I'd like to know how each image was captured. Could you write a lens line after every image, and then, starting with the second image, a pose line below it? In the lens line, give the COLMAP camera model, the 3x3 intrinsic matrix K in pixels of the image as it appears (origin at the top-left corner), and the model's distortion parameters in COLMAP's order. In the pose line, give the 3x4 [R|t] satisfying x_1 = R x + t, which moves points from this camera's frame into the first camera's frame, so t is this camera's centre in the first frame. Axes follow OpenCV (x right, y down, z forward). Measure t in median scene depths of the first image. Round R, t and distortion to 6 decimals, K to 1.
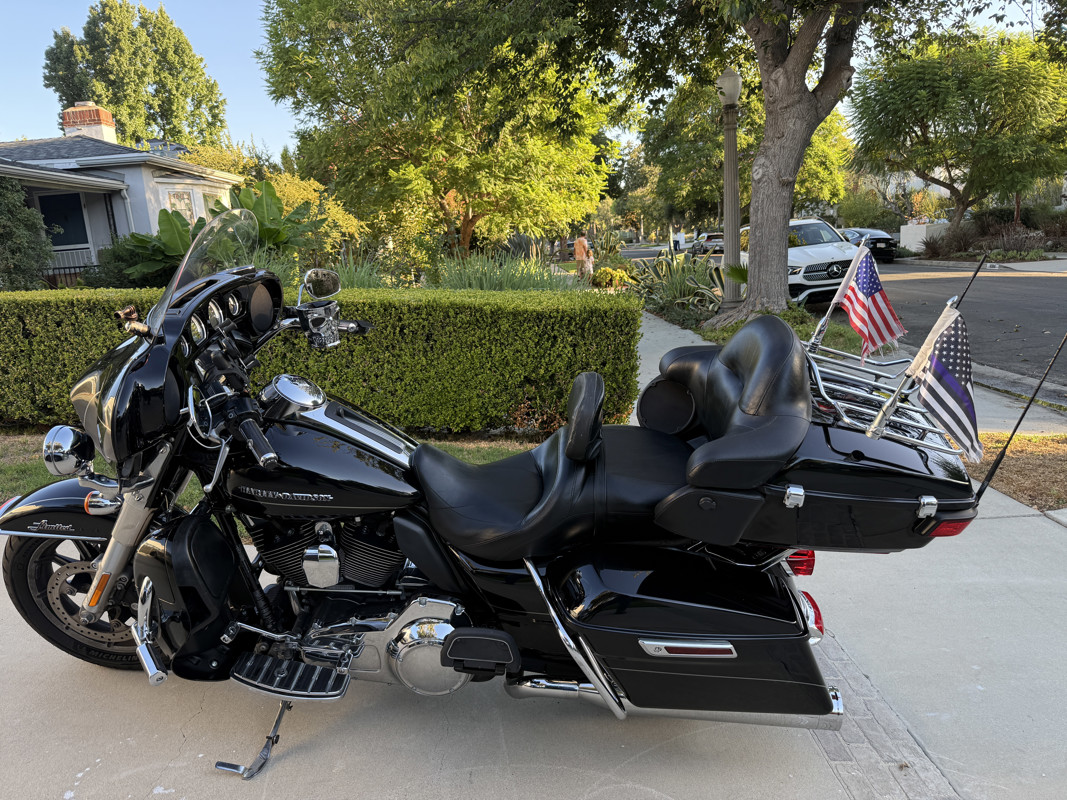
lens RADIAL K [[762.4, 0, 533.5], [0, 762.4, 400.0], [0, 0, 1]] dist [0.006144, -0.014838]
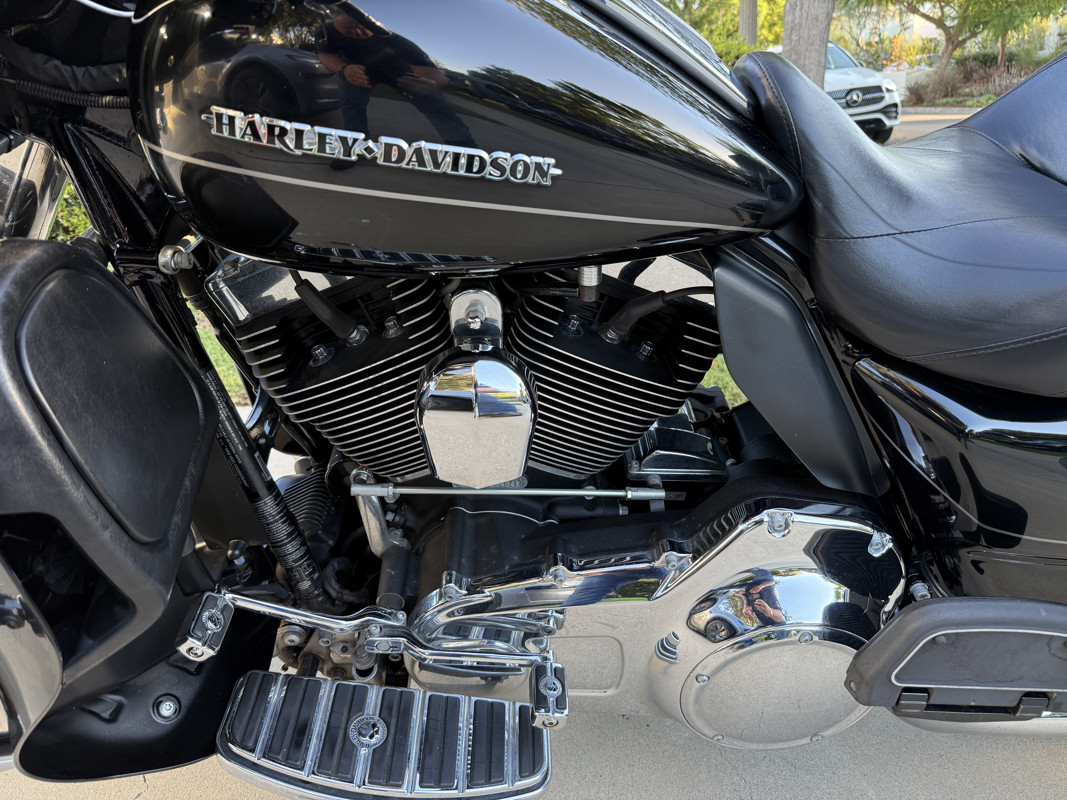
lens RADIAL K [[754.8, 0, 533.5], [0, 754.8, 400.0], [0, 0, 1]] dist [0.042411, -0.029985]
pose [[0.997131, -0.021712, 0.072512, -0.257248], [0.009494, 0.986286, 0.164770, 0.142019], [-0.075095, -0.163609, 0.983663, 0.629083]]
